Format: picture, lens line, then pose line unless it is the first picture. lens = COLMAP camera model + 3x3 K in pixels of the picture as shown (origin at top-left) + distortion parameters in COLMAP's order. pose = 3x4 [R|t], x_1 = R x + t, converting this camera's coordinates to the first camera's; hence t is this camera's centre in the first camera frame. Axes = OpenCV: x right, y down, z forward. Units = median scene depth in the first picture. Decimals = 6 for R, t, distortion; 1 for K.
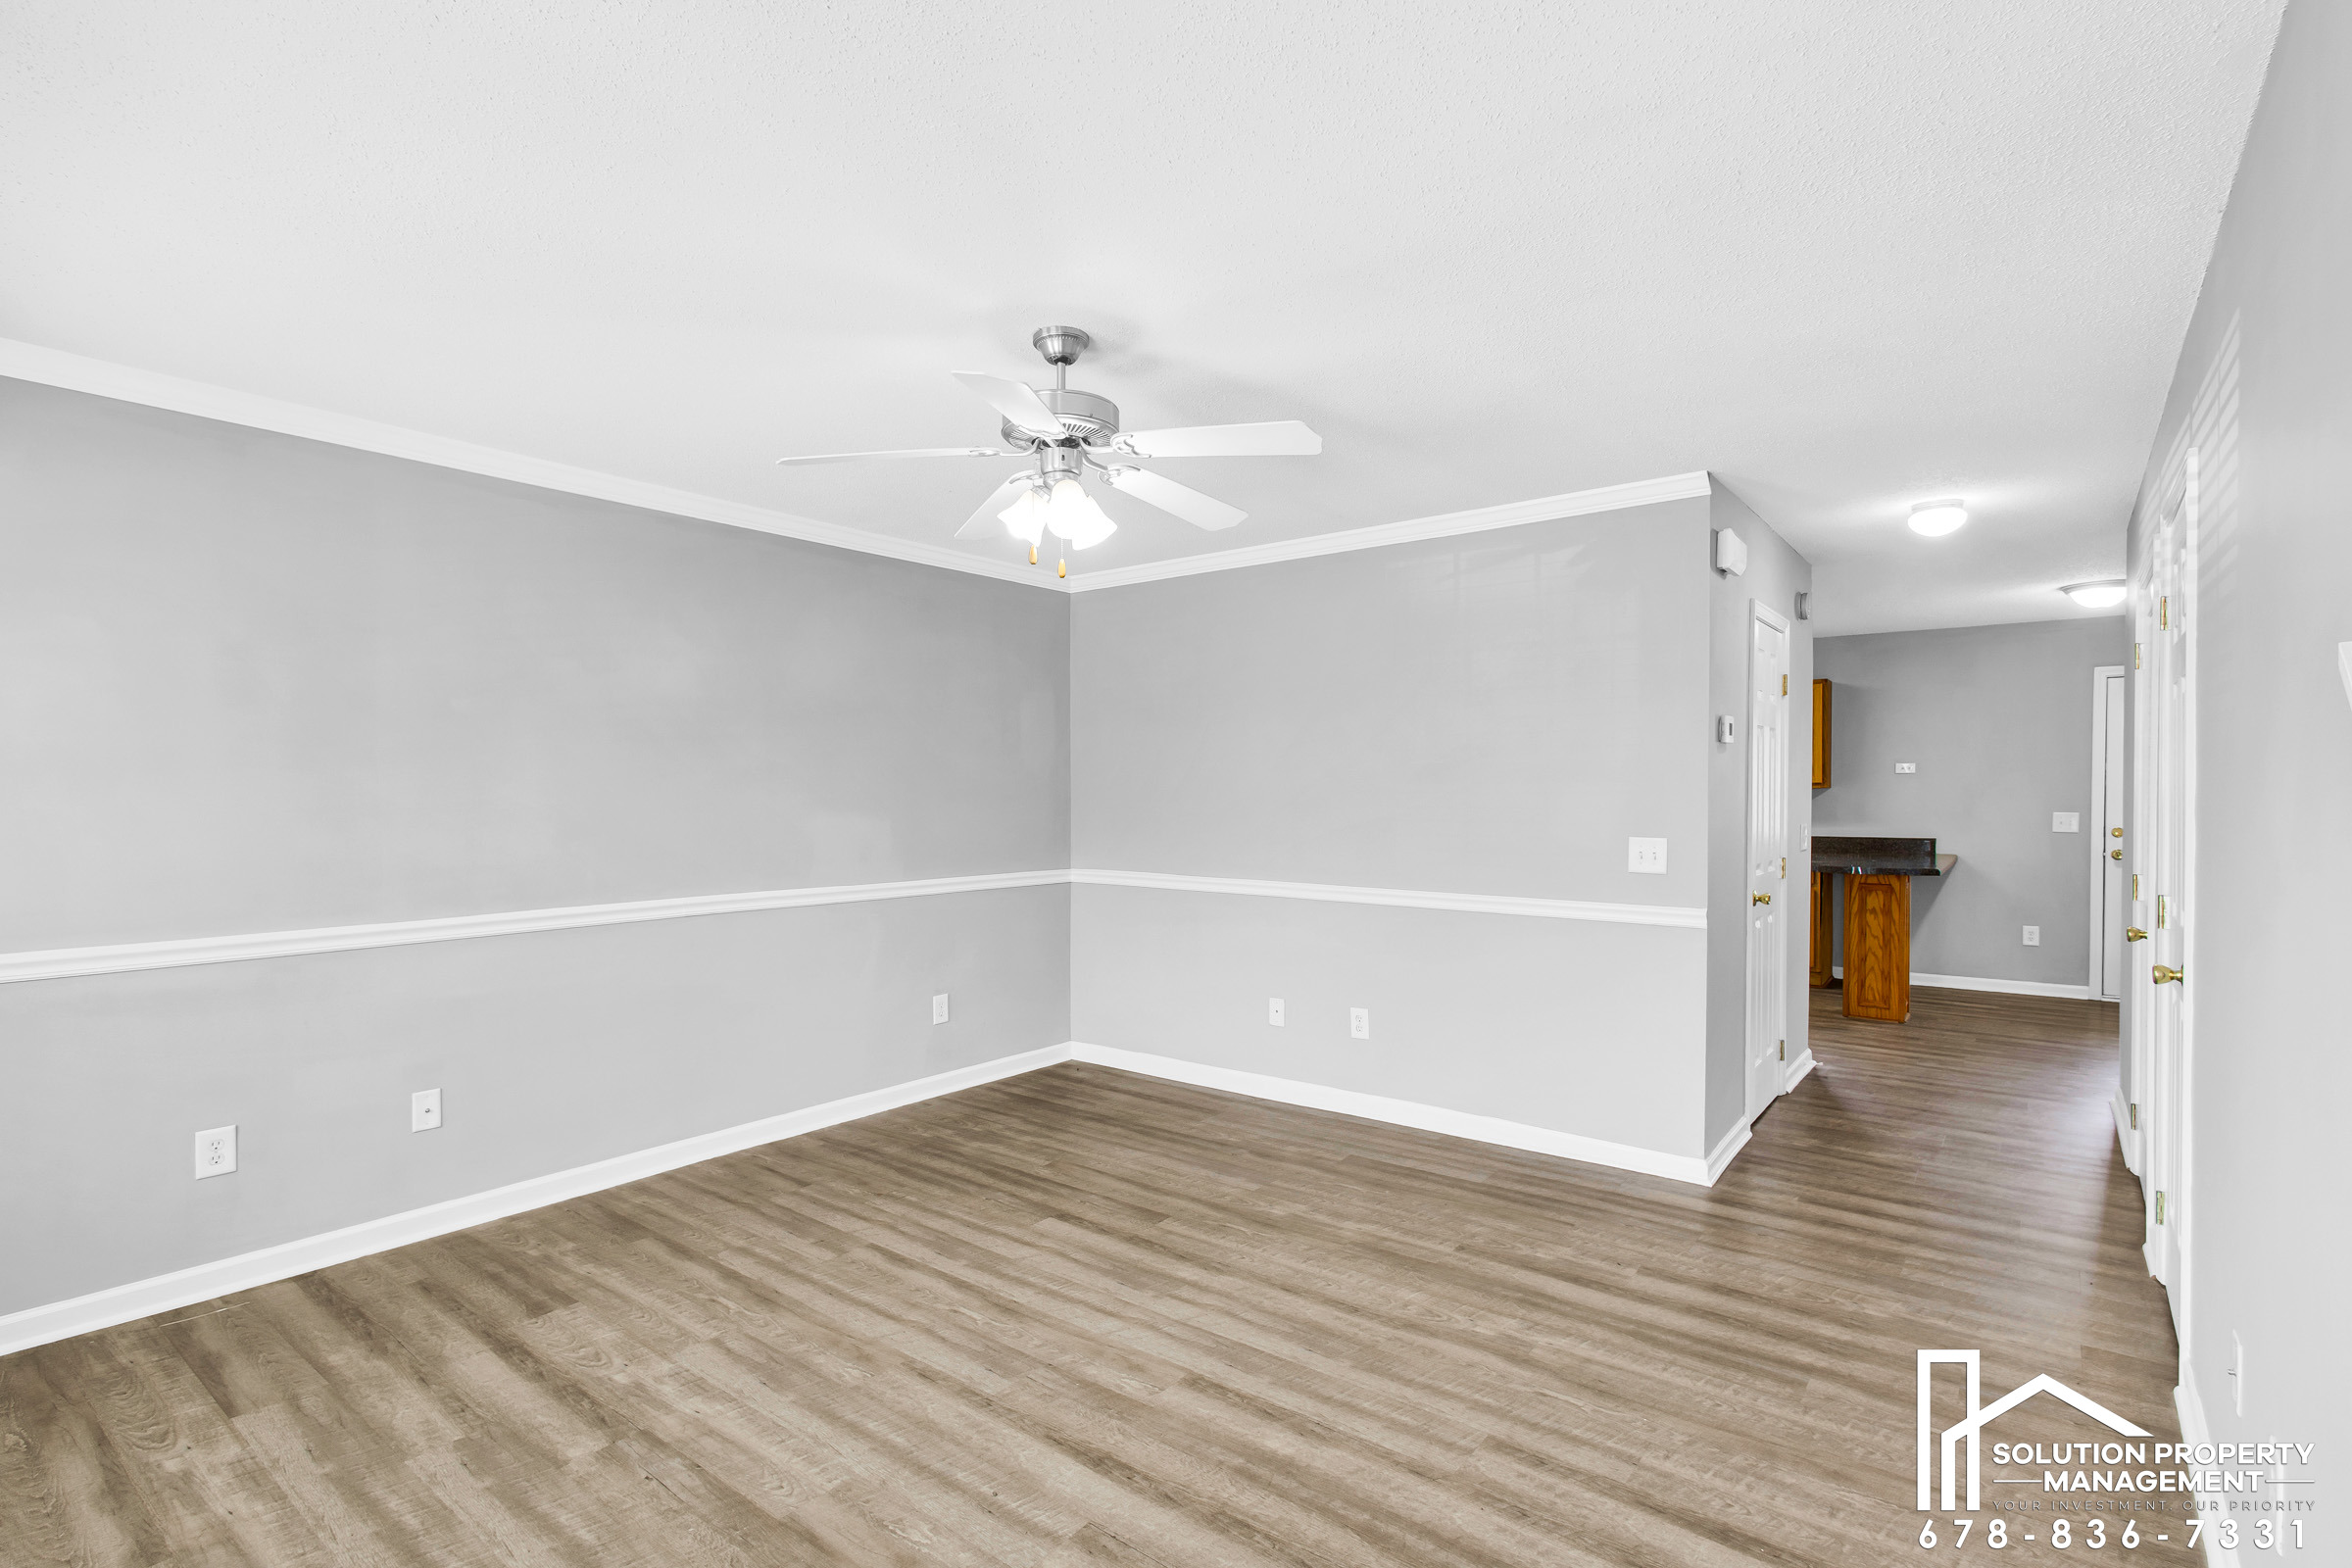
lens RADIAL K [[1101.3, 0, 1173.9], [0, 1101.3, 799.9], [0, 0, 1]] dist [0.019809, 0.000408]
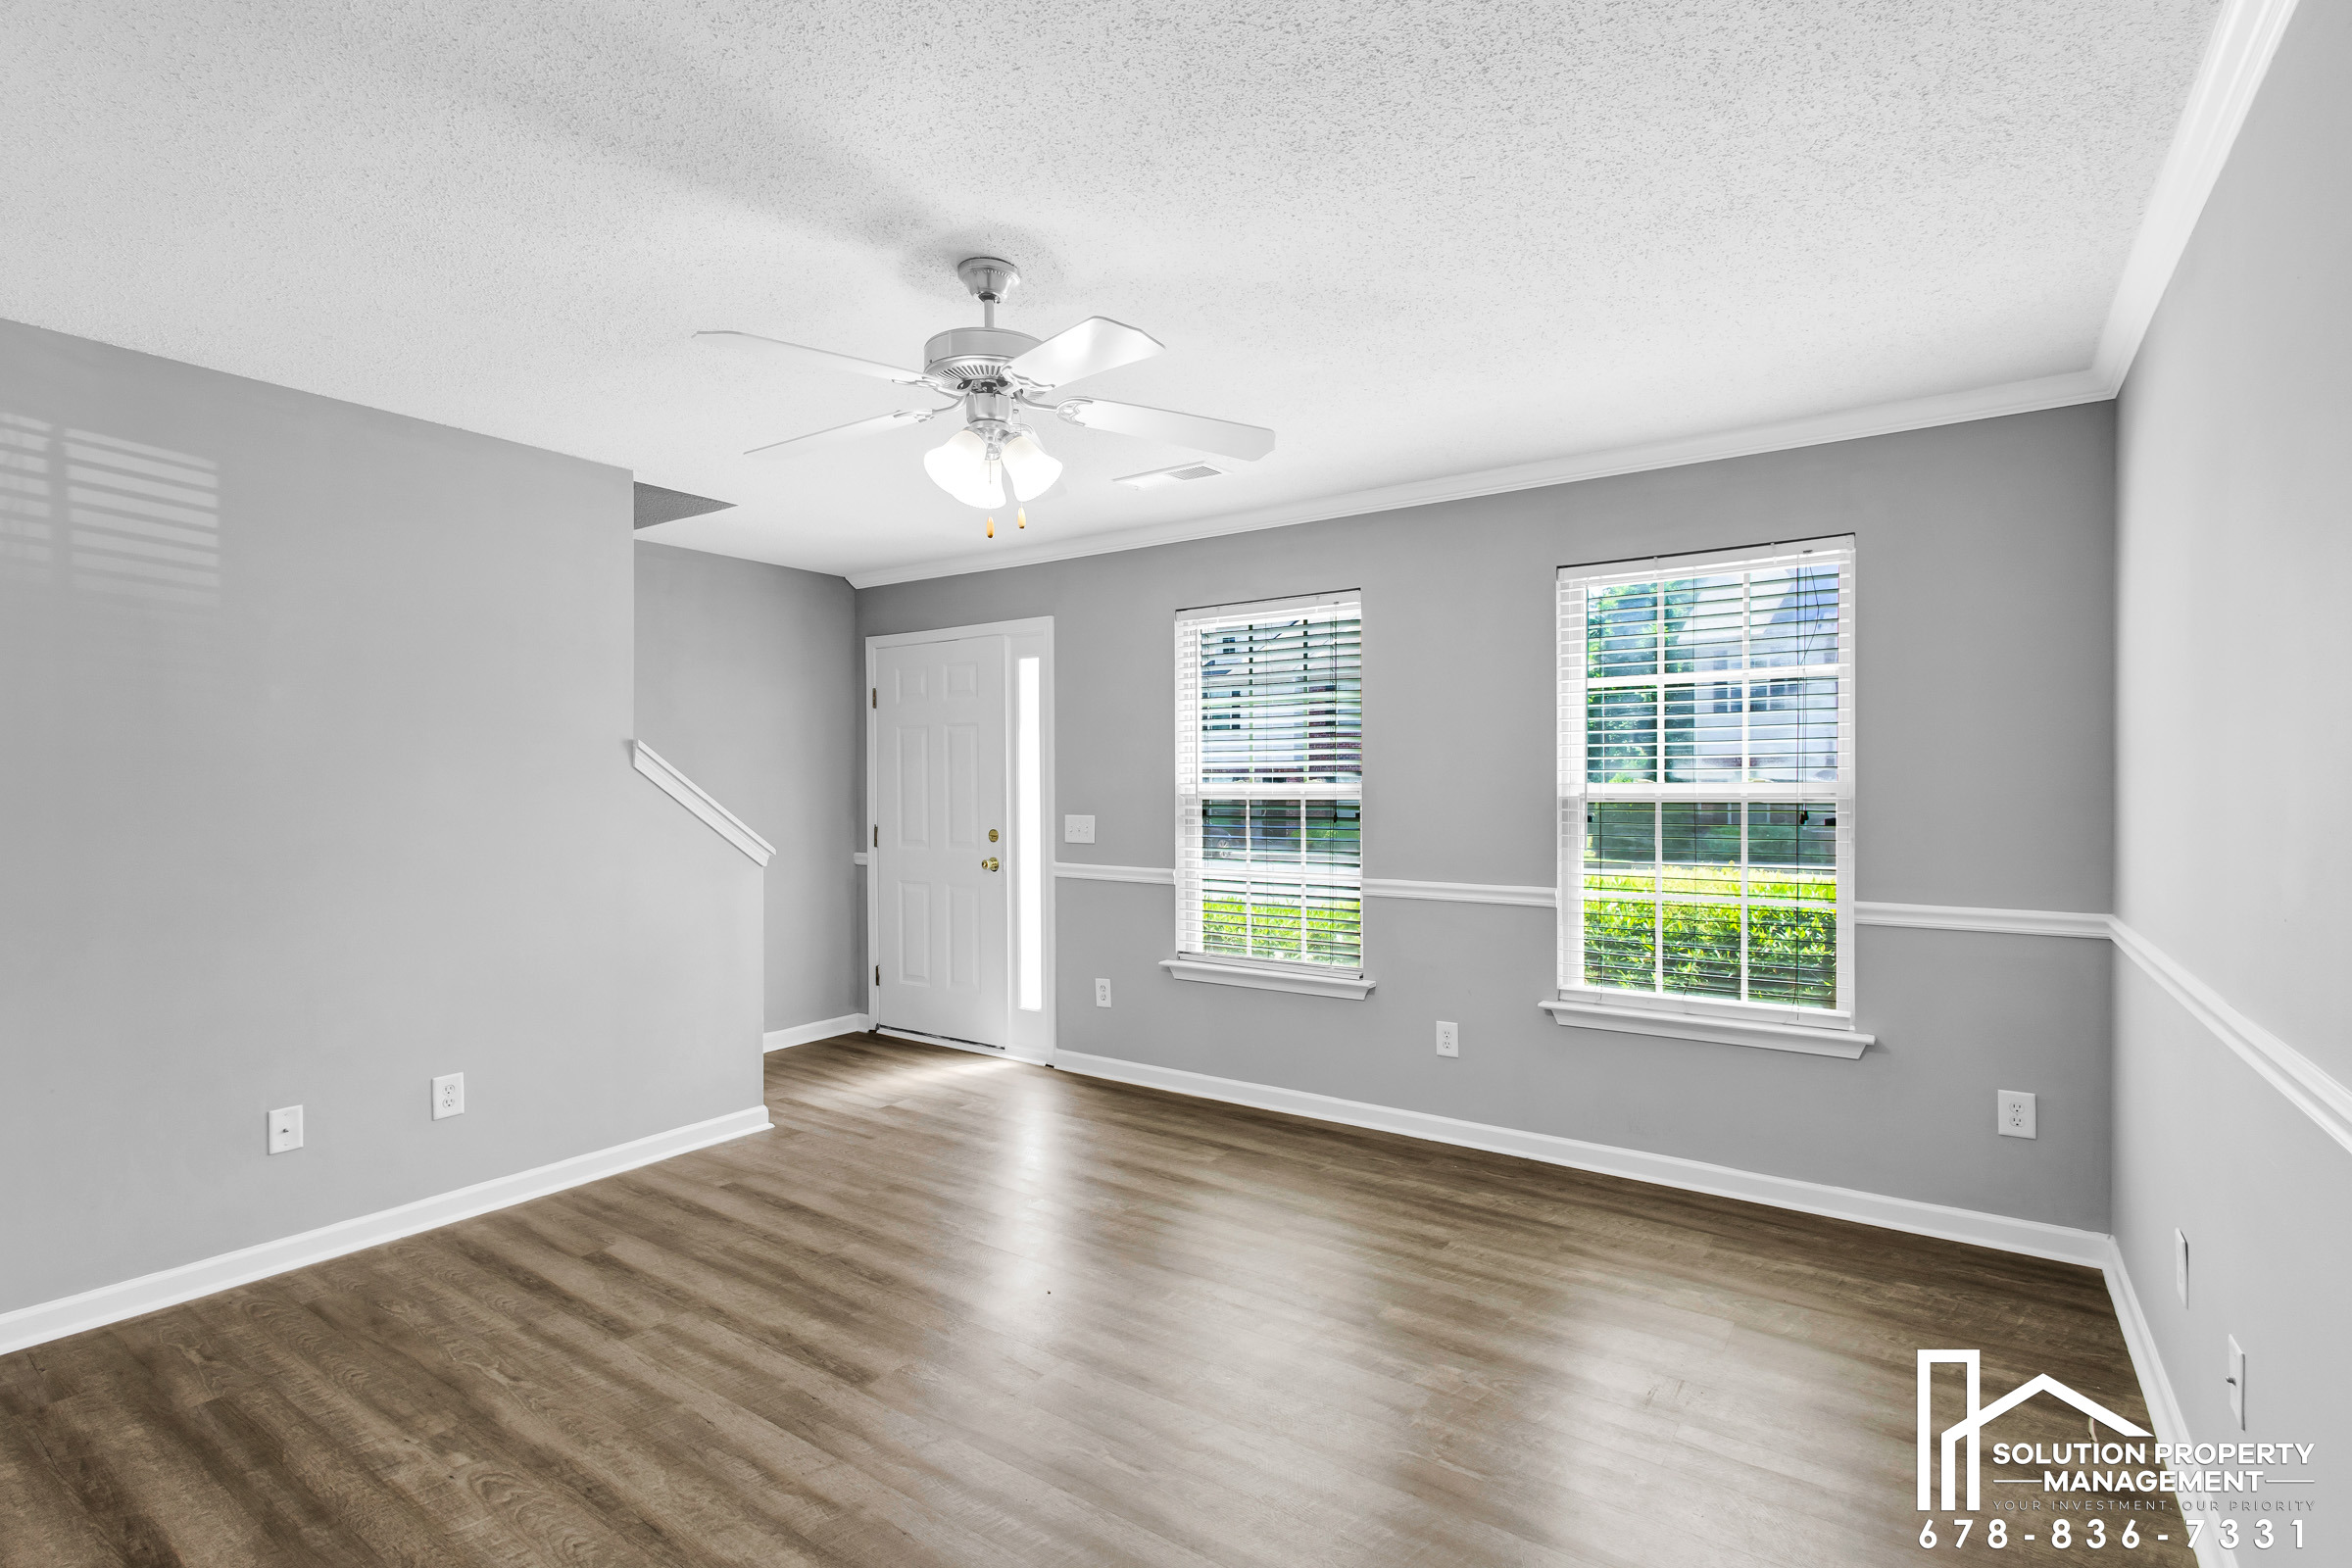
lens RADIAL K [[1101.3, 0, 1169.1], [0, 1101.3, 782.7], [0, 0, 1]] dist [0.019809, 0.000408]
pose [[-0.998796, 0.006819, -0.048574, -0.223588], [0.006350, 0.999932, 0.009801, -0.009056], [0.048638, 0.009481, -0.998771, 2.136486]]
